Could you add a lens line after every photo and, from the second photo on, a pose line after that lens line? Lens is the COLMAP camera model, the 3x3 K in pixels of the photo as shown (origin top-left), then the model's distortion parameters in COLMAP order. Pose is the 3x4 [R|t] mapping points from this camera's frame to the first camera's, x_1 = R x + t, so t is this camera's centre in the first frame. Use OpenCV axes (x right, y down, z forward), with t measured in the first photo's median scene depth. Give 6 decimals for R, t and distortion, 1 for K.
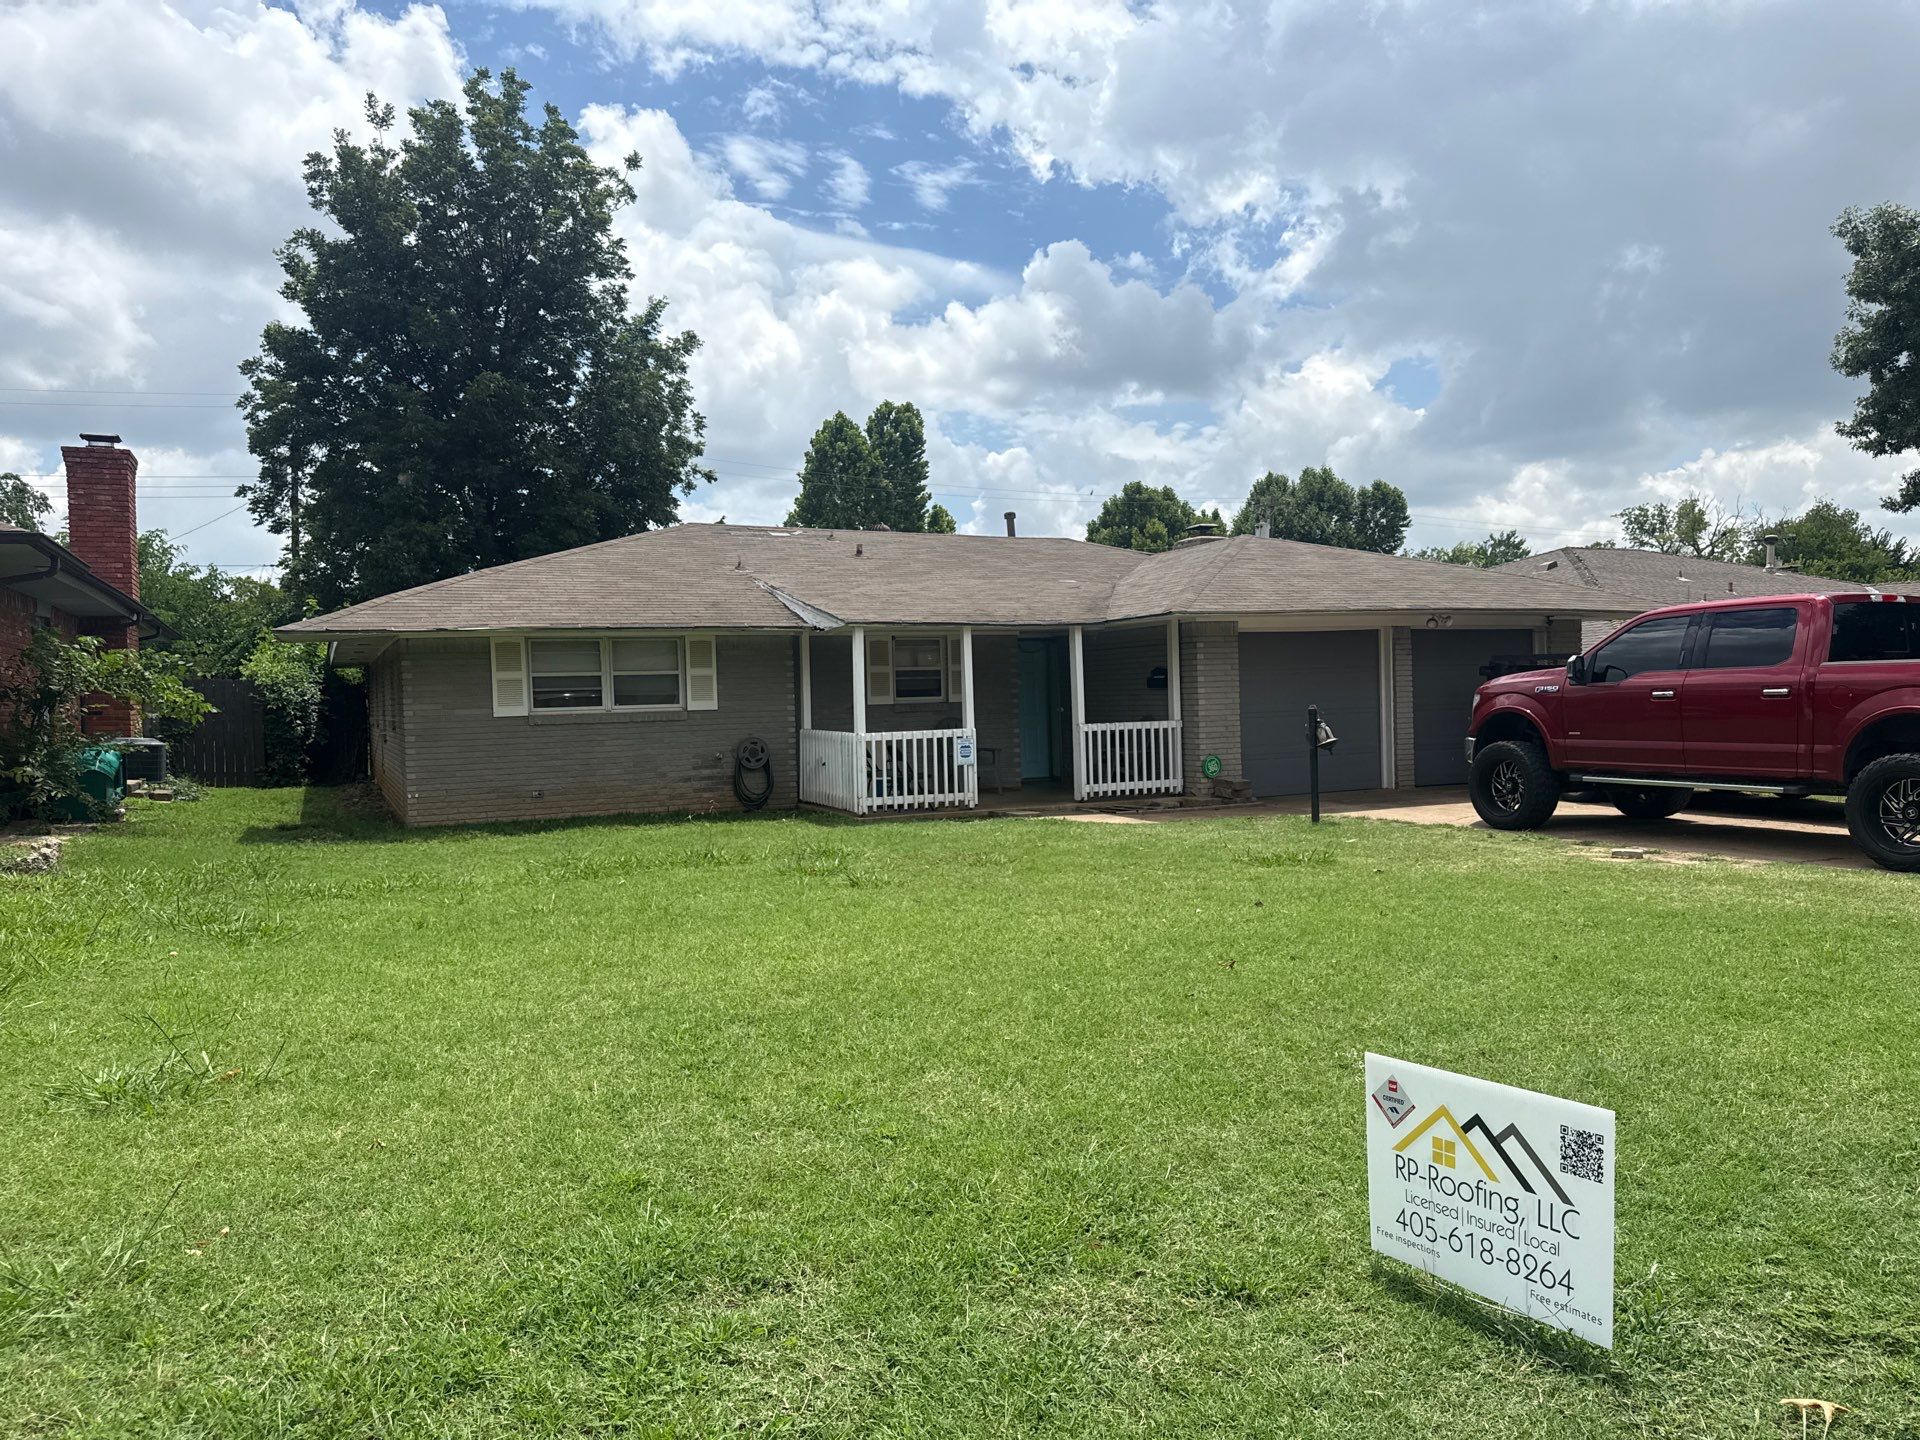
lens RADIAL K [[1353.2, 0, 960.0], [0, 1353.2, 720.0], [0, 0, 1]] dist [0.154460, -0.251472]
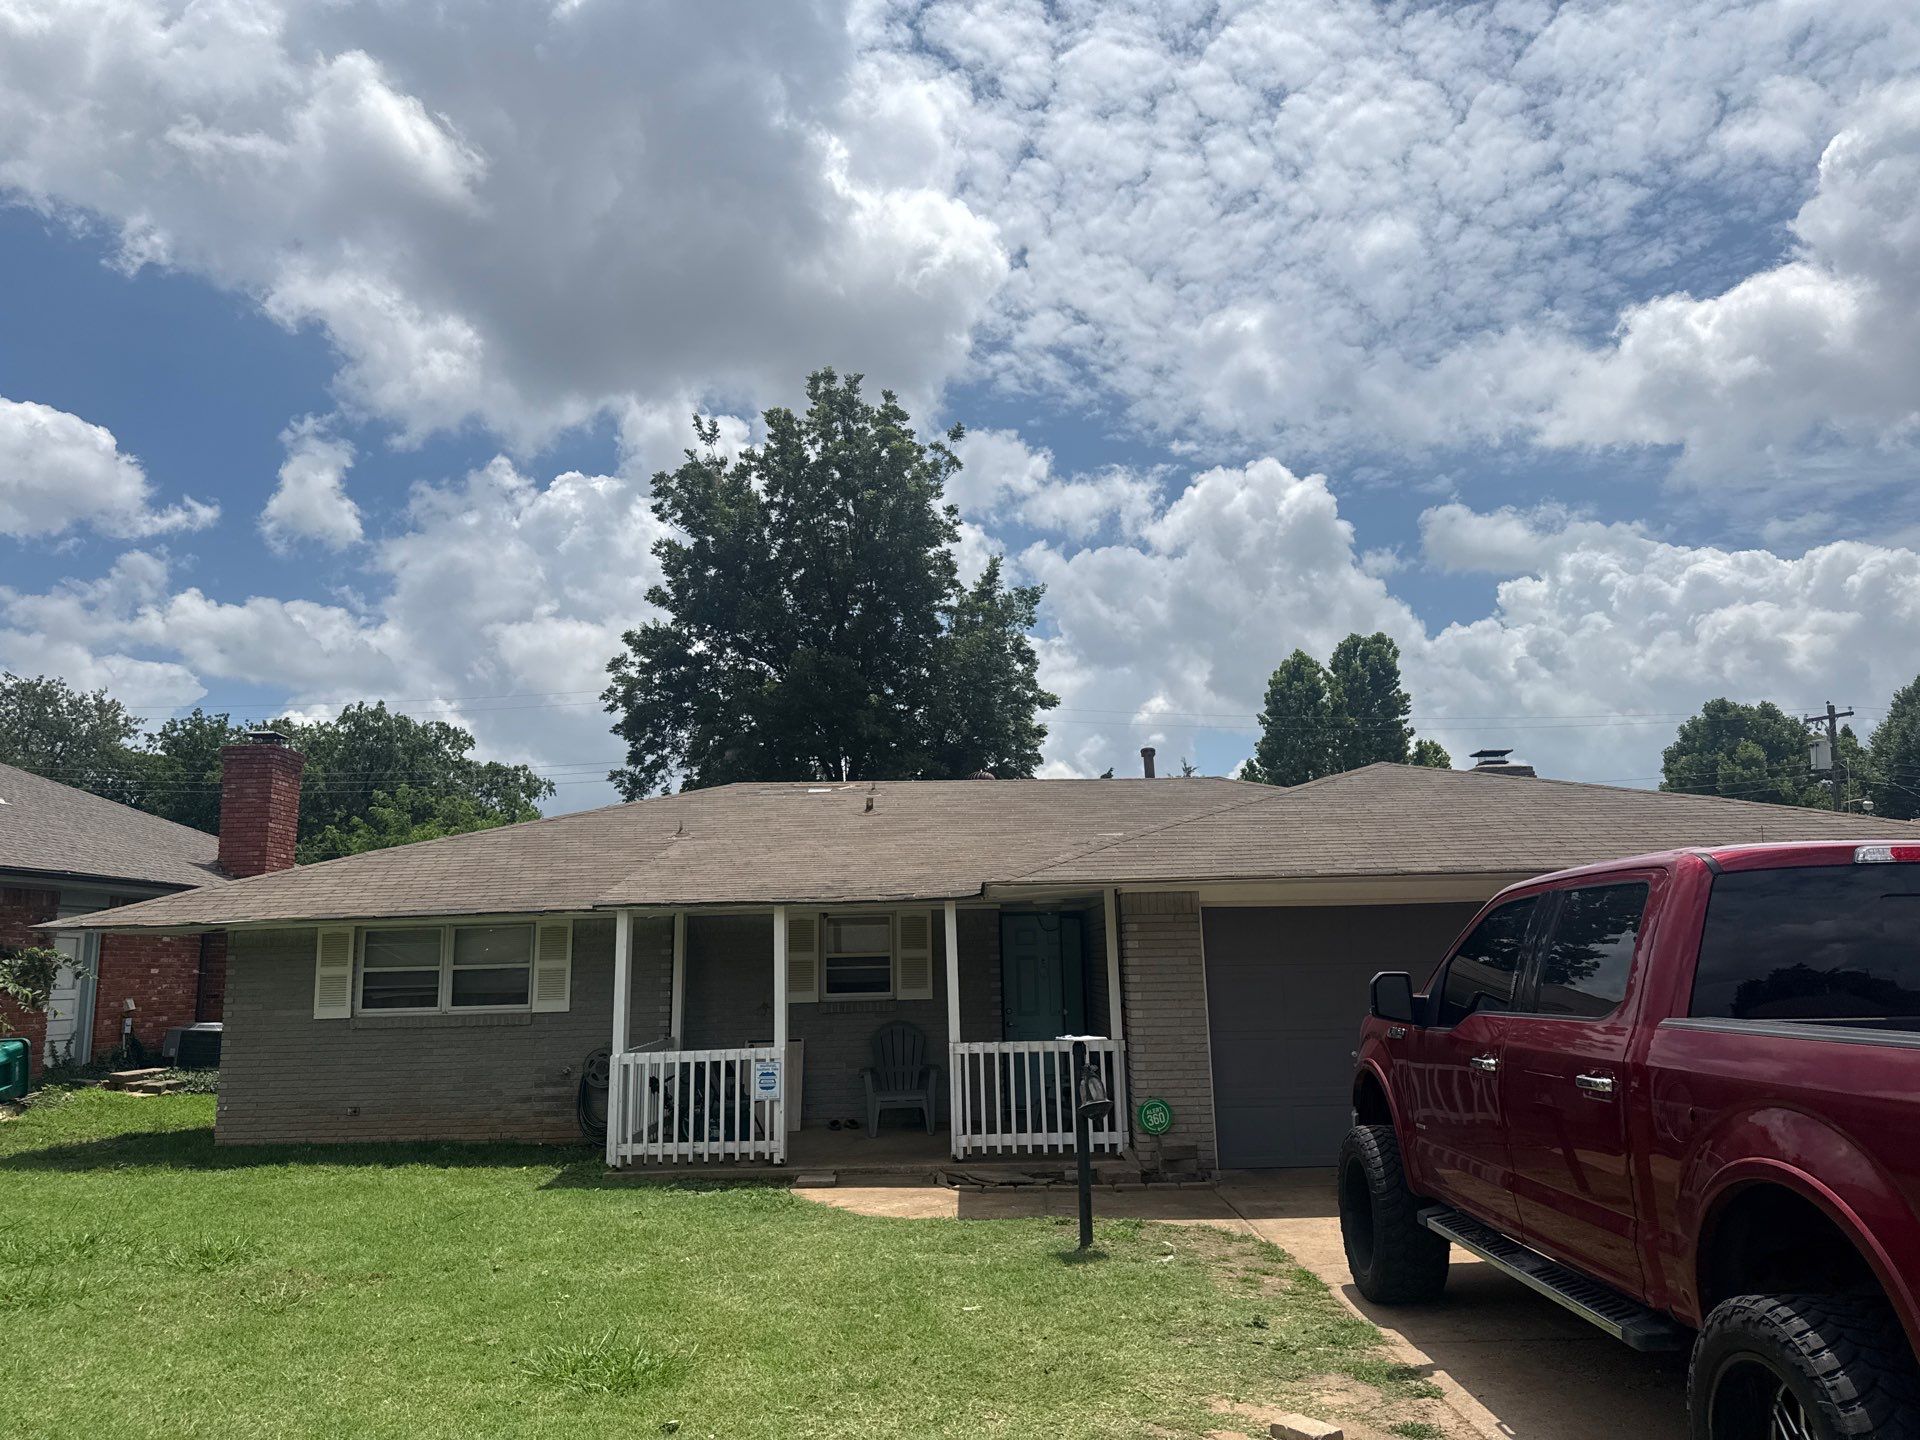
lens RADIAL K [[1350.0, 0, 949.2], [0, 1350.0, 705.8], [0, 0, 1]] dist [0.182171, -0.374455]
pose [[0.897140, -0.074533, -0.435413, 0.198761], [-0.011381, 0.981436, -0.191450, -0.016132], [0.441599, 0.176713, 0.879638, 0.168790]]
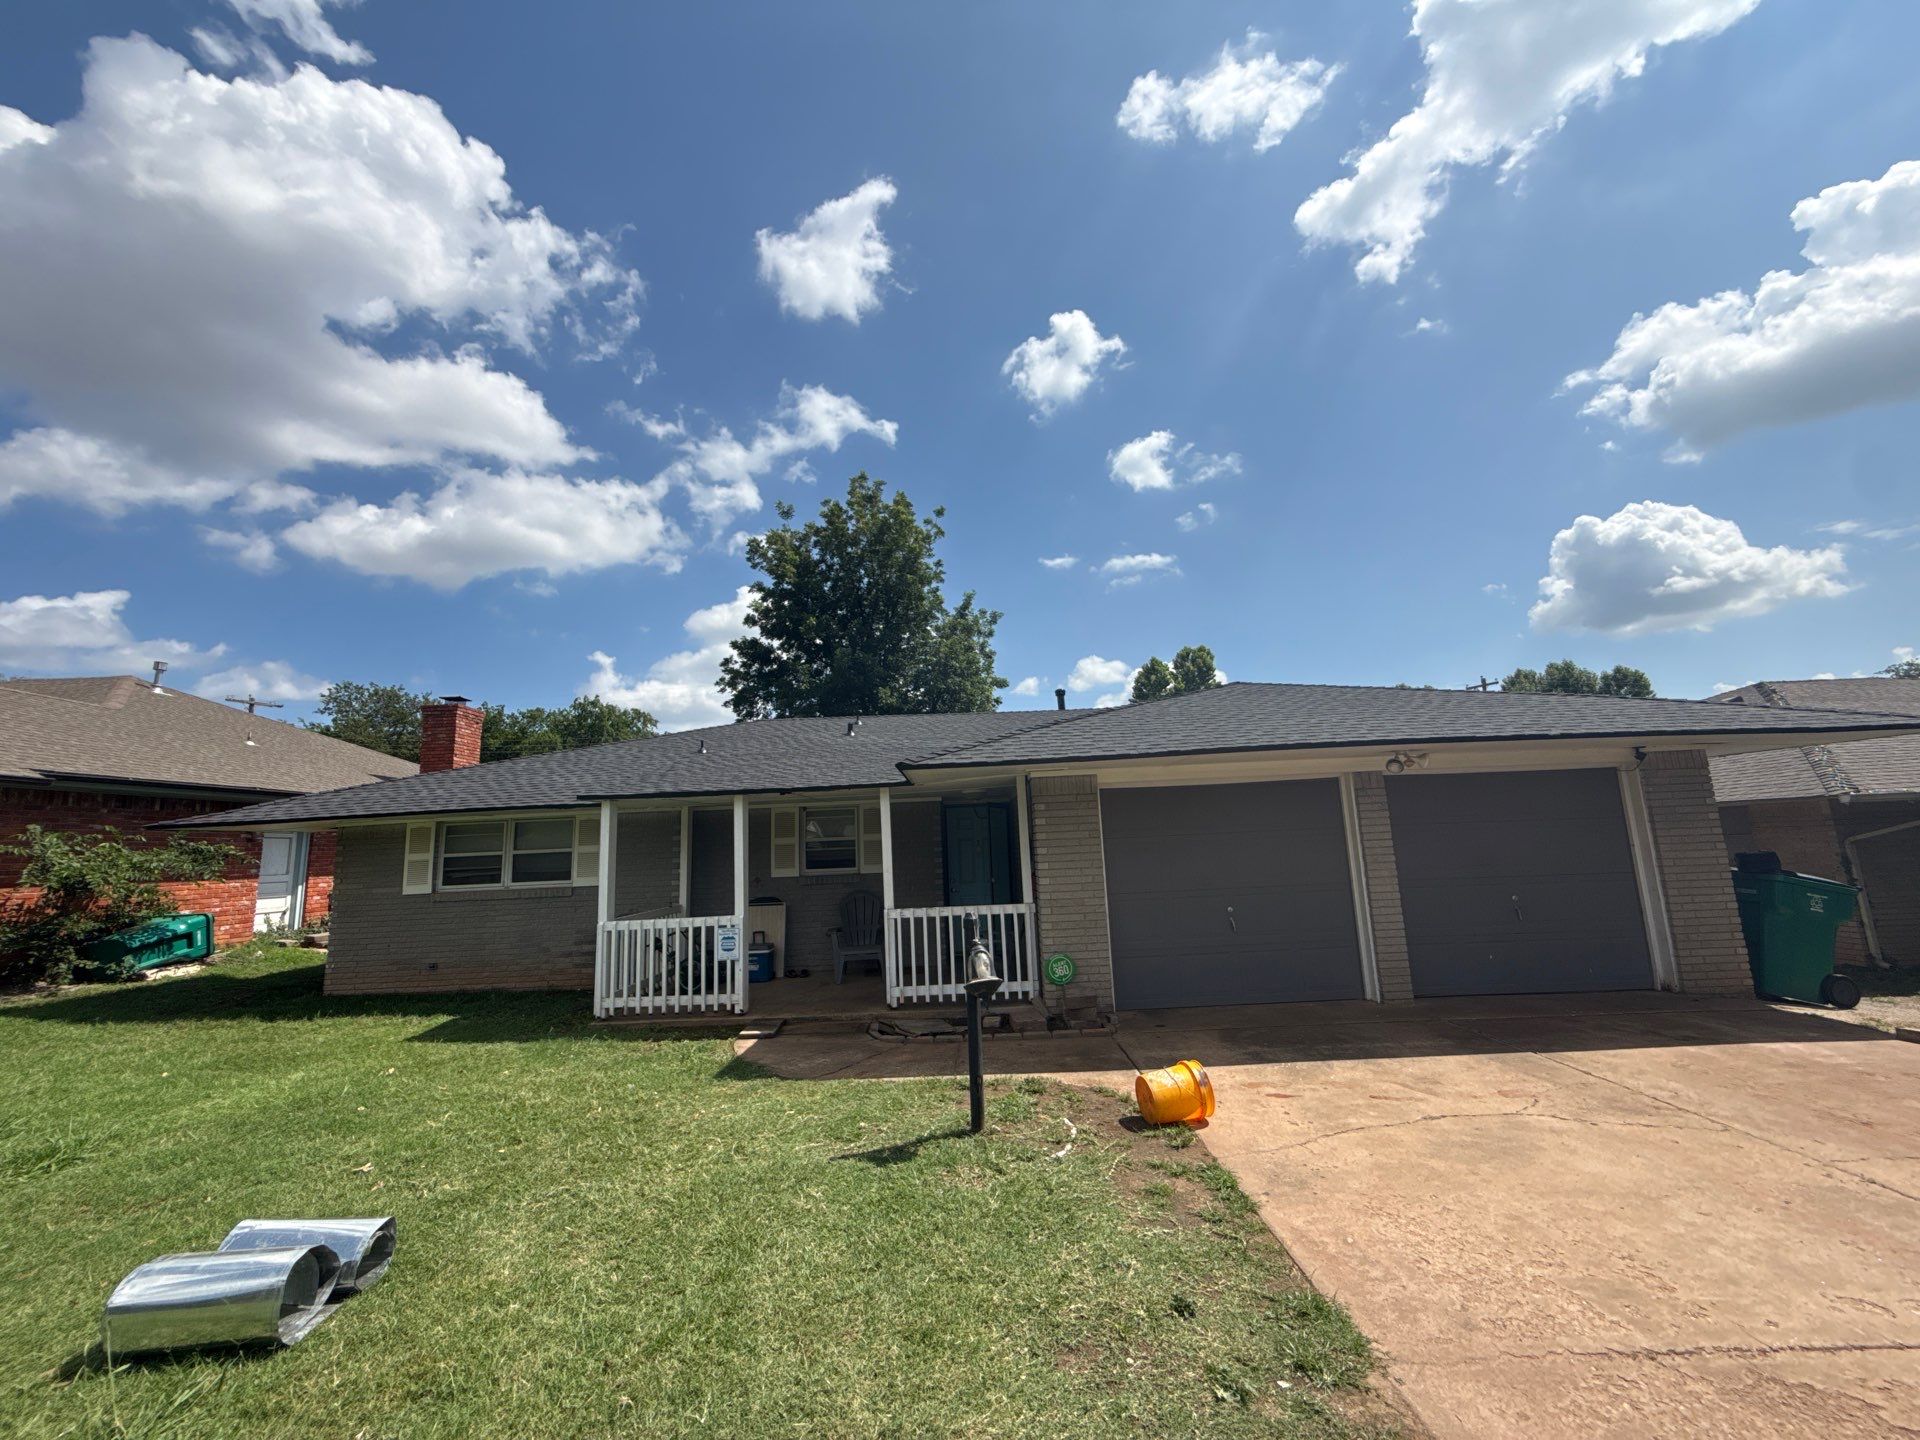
lens RADIAL K [[770.6, 0, 960.0], [0, 770.6, 720.0], [0, 0, 1]] dist [-0.000192, 0.000105]
pose [[0.897929, -0.083634, -0.432122, 0.164924], [0.007791, 0.984647, -0.174382, -0.013640], [0.440072, 0.153216, 0.884795, 0.287565]]
